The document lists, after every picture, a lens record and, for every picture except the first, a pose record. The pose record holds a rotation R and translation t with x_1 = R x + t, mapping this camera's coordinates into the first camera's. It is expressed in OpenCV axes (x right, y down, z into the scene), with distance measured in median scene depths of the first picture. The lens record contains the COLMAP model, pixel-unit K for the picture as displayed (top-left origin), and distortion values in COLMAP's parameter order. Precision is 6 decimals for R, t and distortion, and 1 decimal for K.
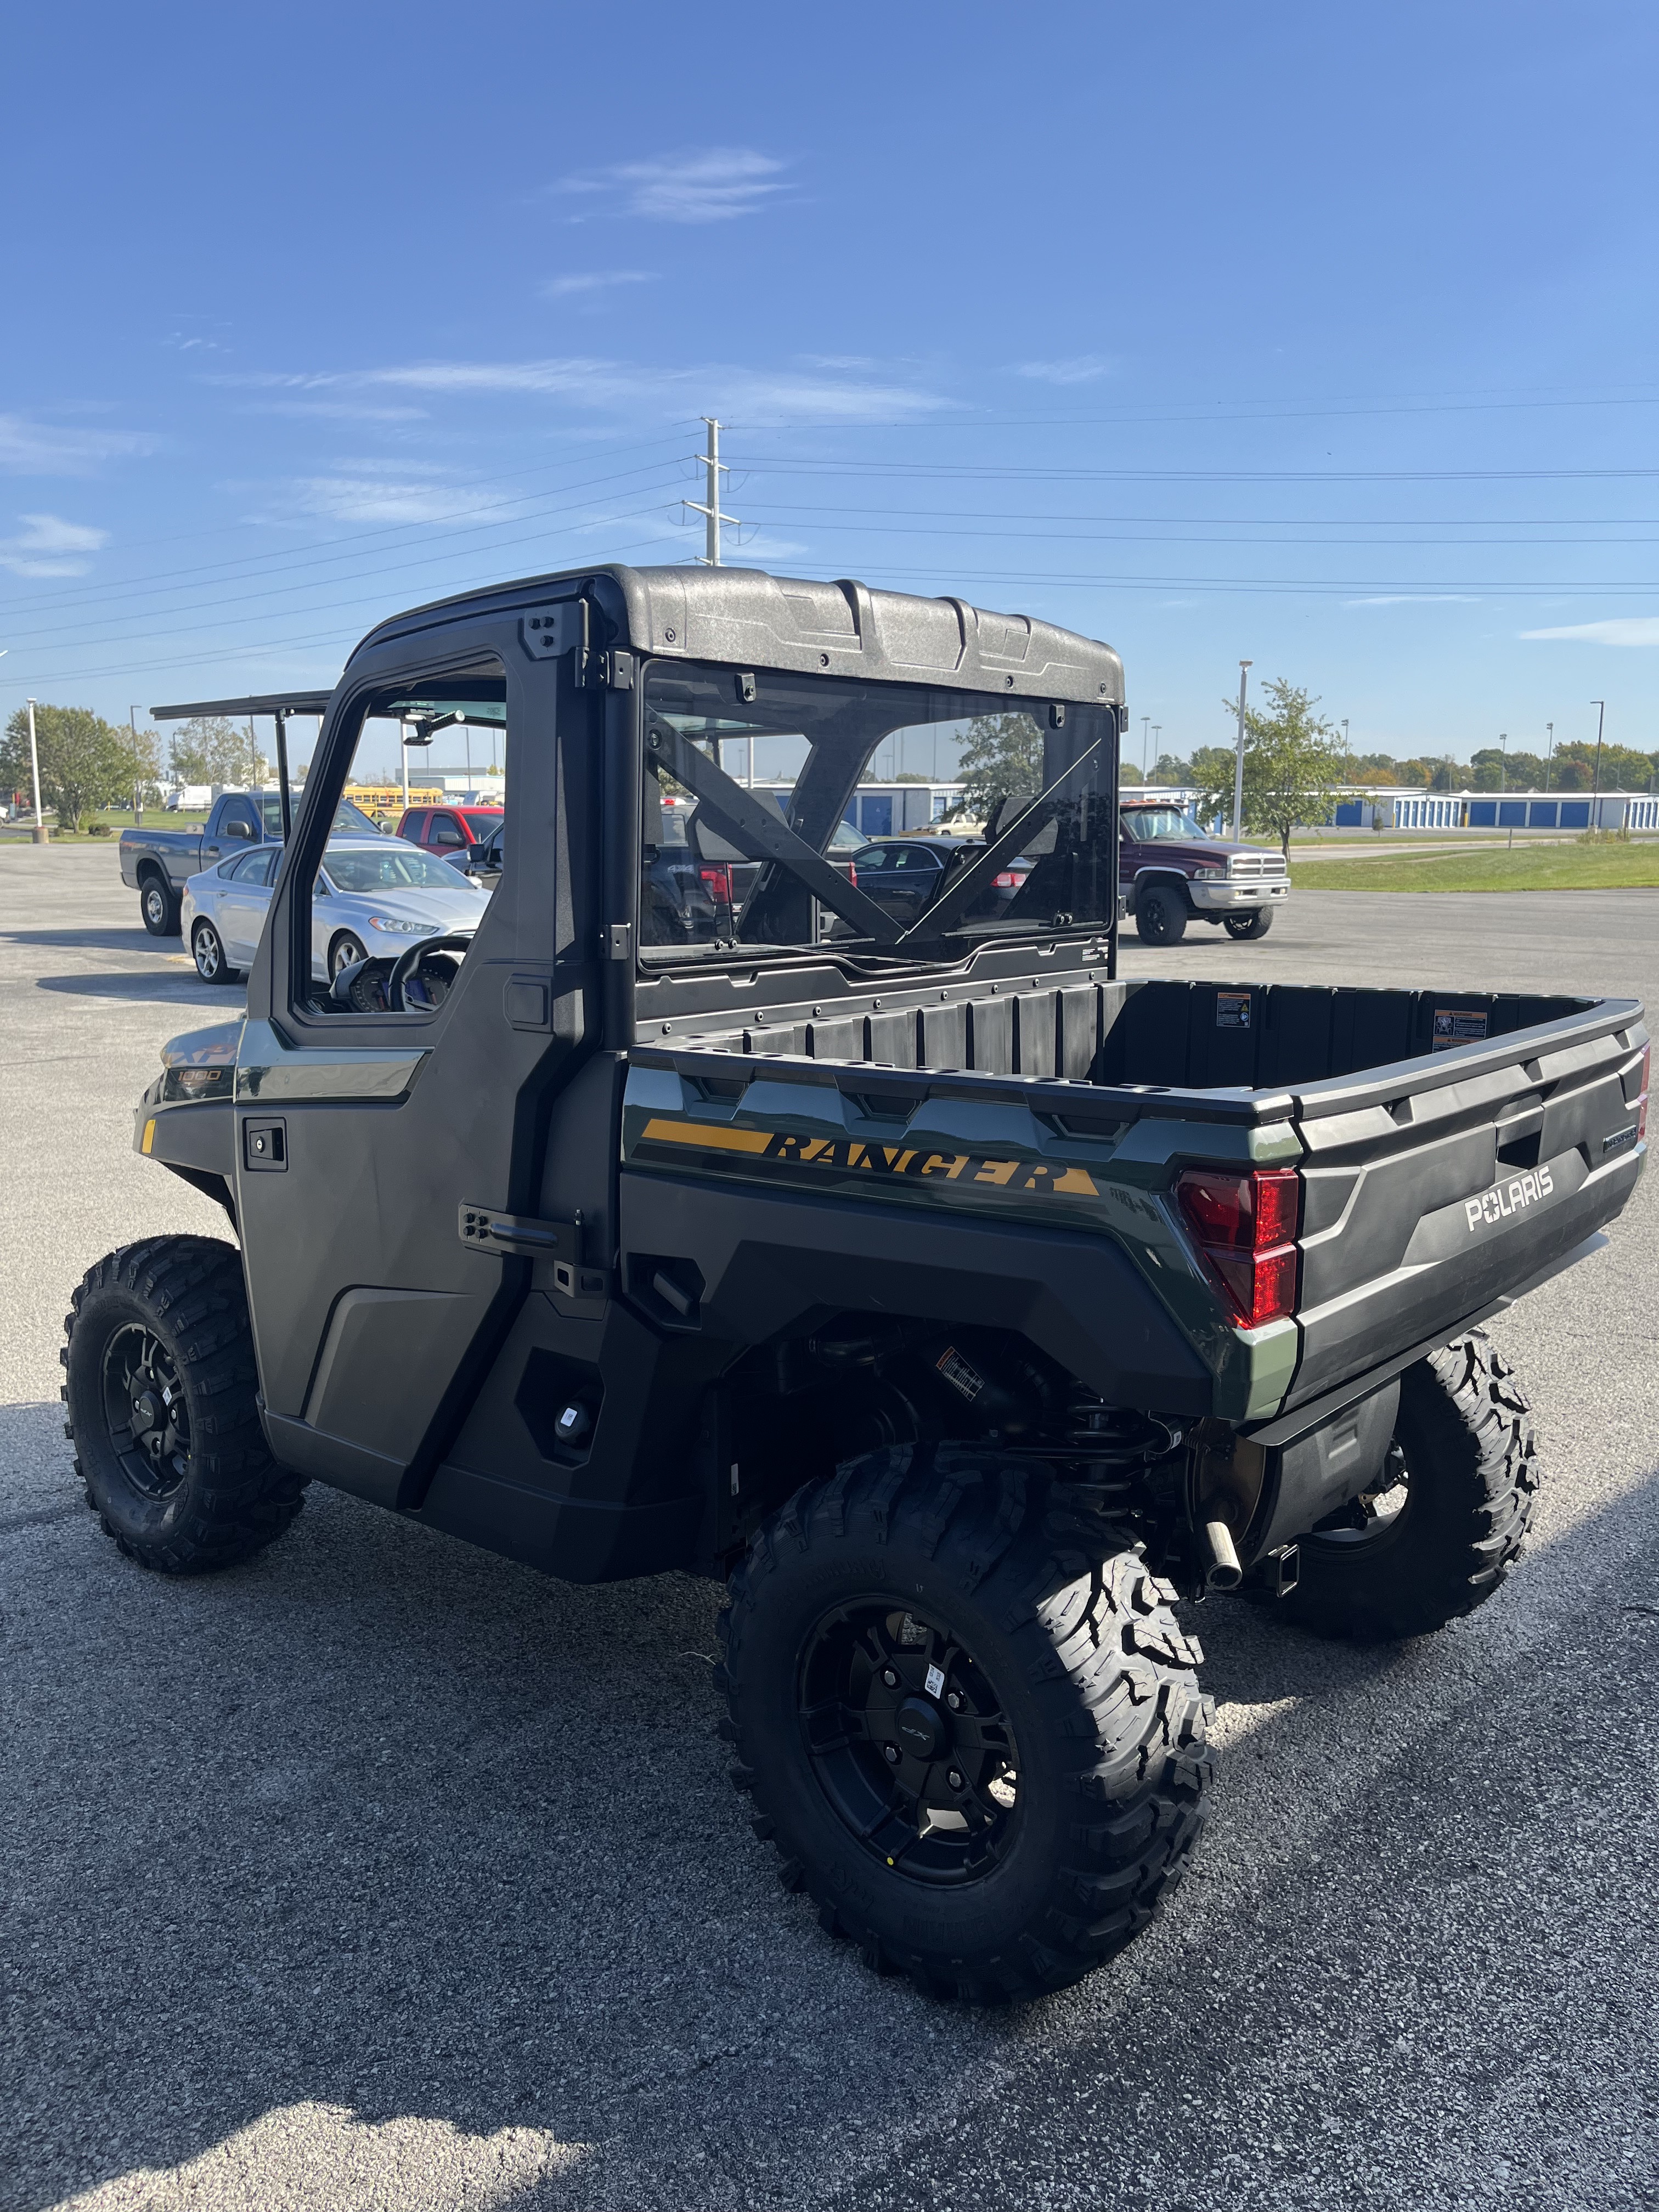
lens RADIAL K [[1689.9, 0, 836.4], [0, 1689.9, 1106.8], [0, 0, 1]] dist [0.053673, -0.063807]
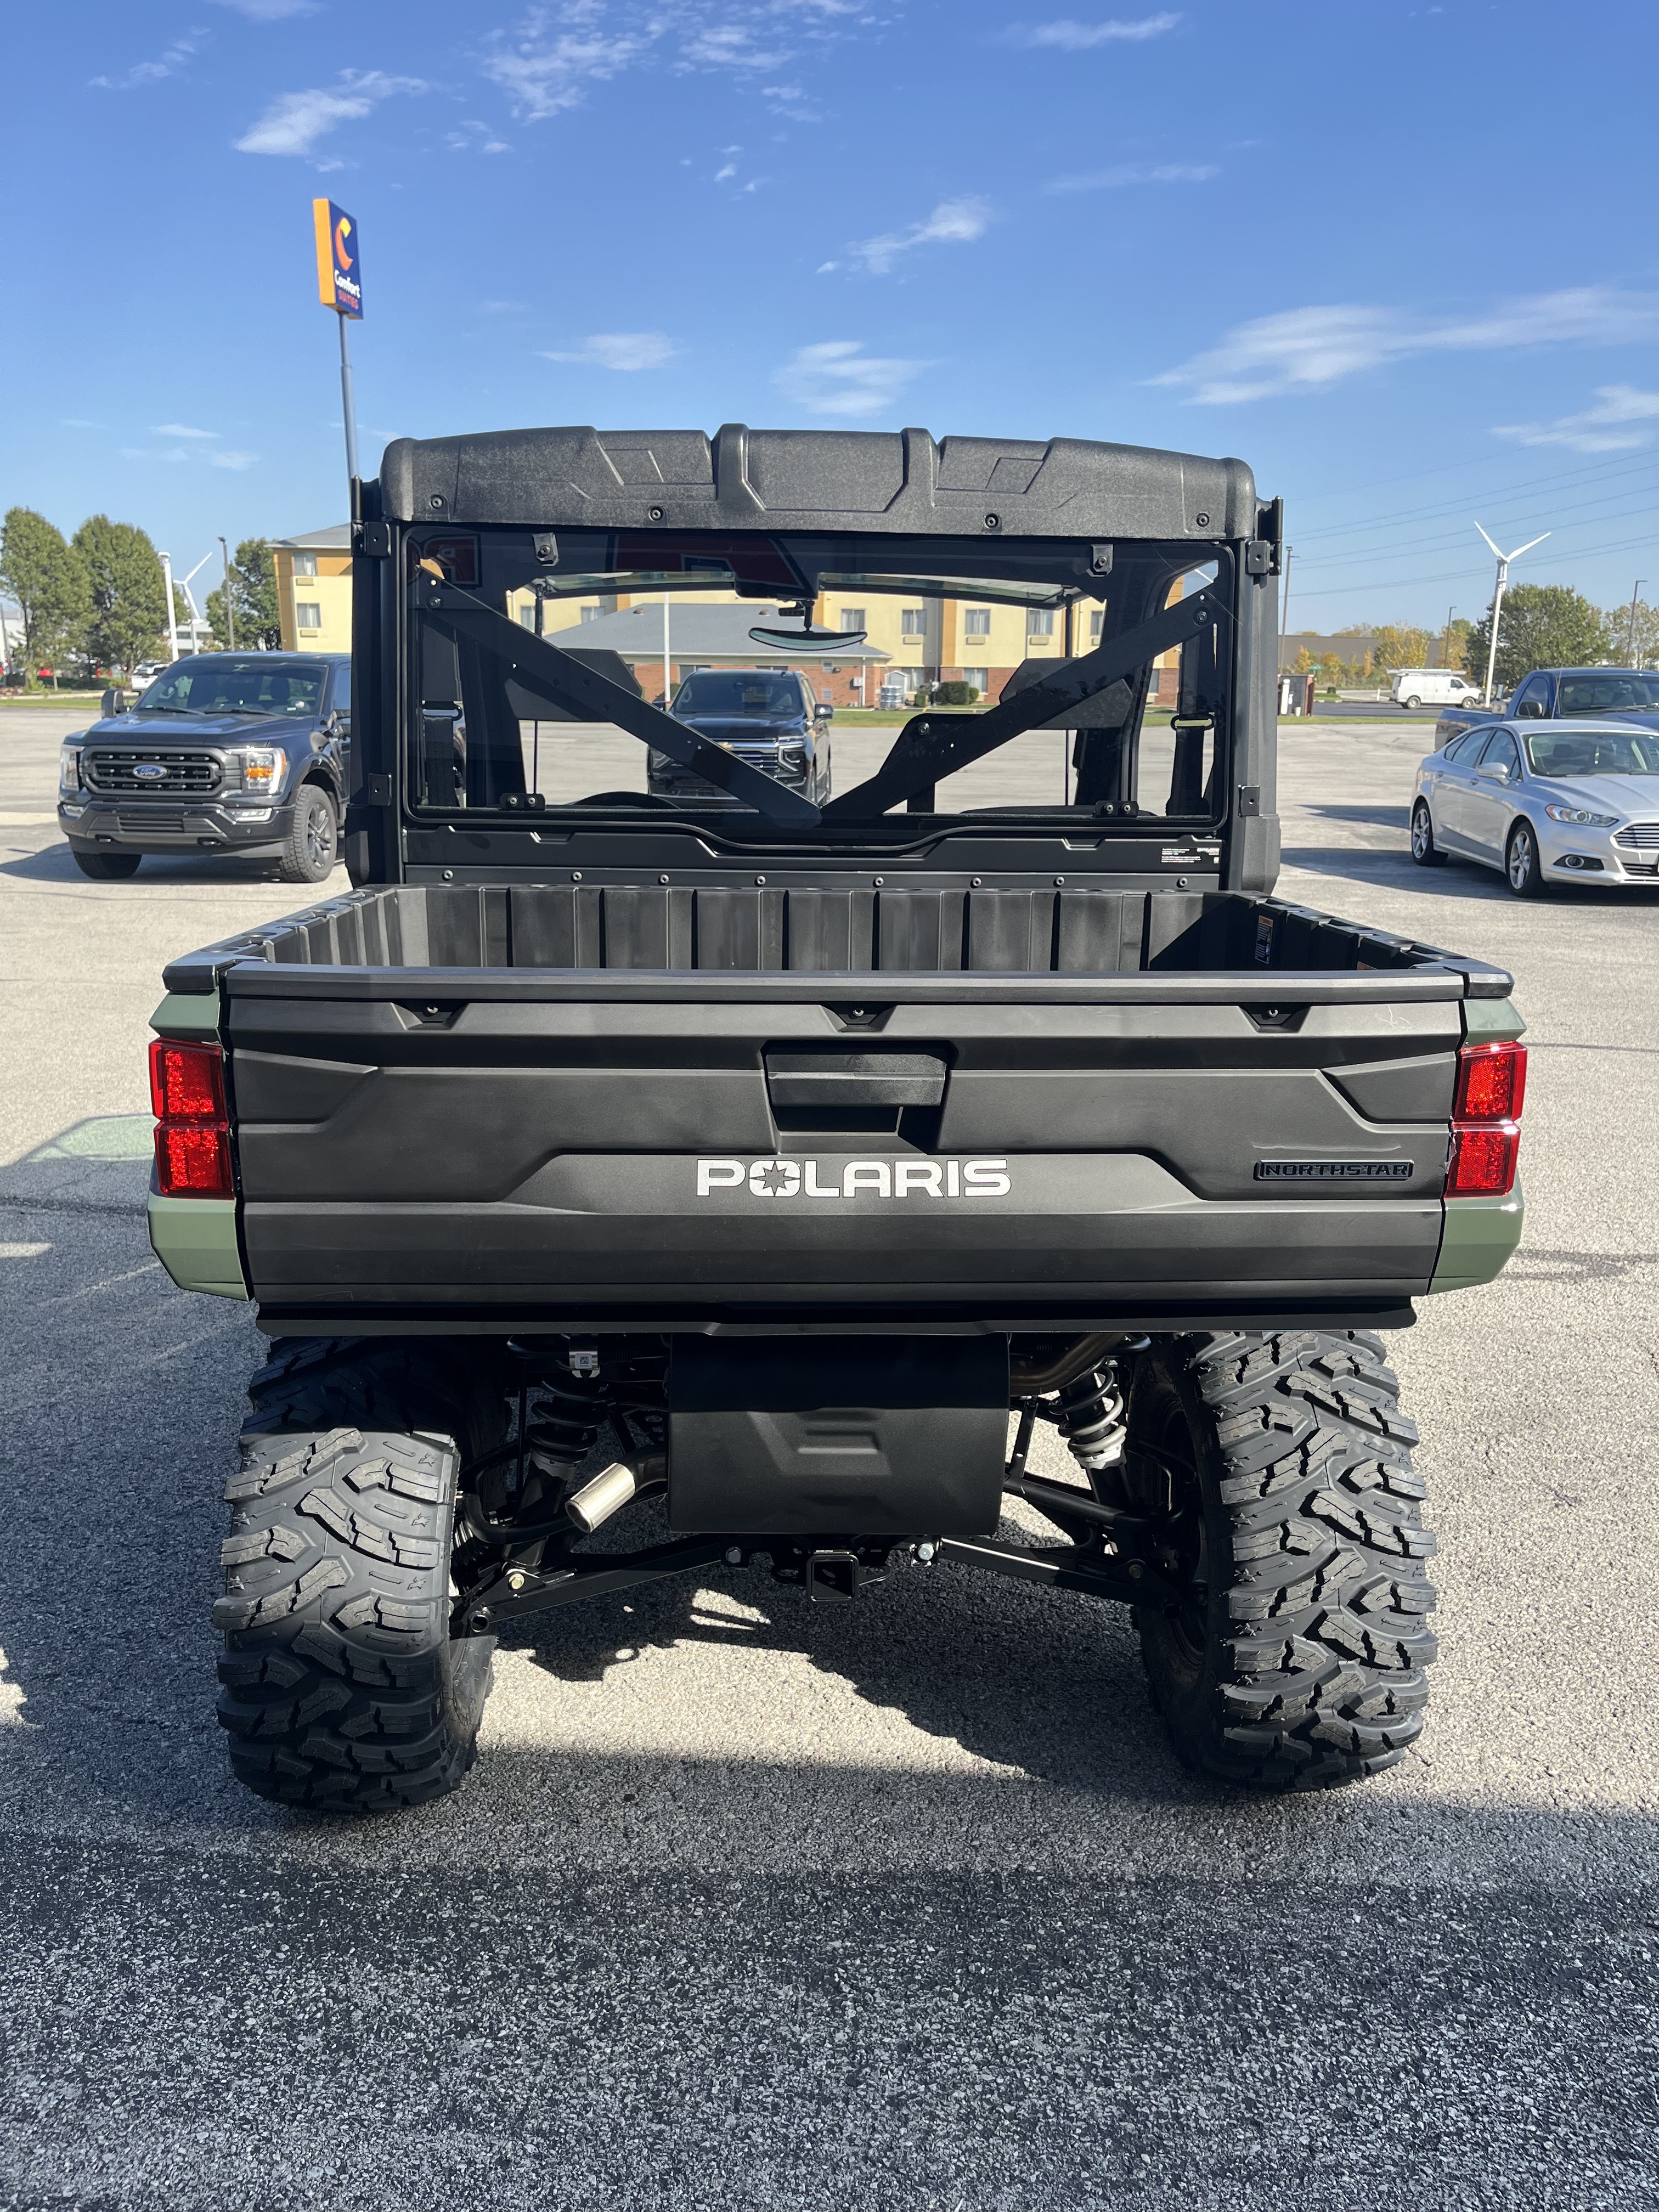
lens RADIAL K [[1689.9, 0, 841.8], [0, 1689.9, 1105.5], [0, 0, 1]] dist [0.053673, -0.063807]
pose [[0.680623, 0.180465, -0.710060, 0.723472], [-0.133225, 0.983515, 0.122263, -0.056380], [0.720419, 0.011383, 0.693445, 0.359056]]
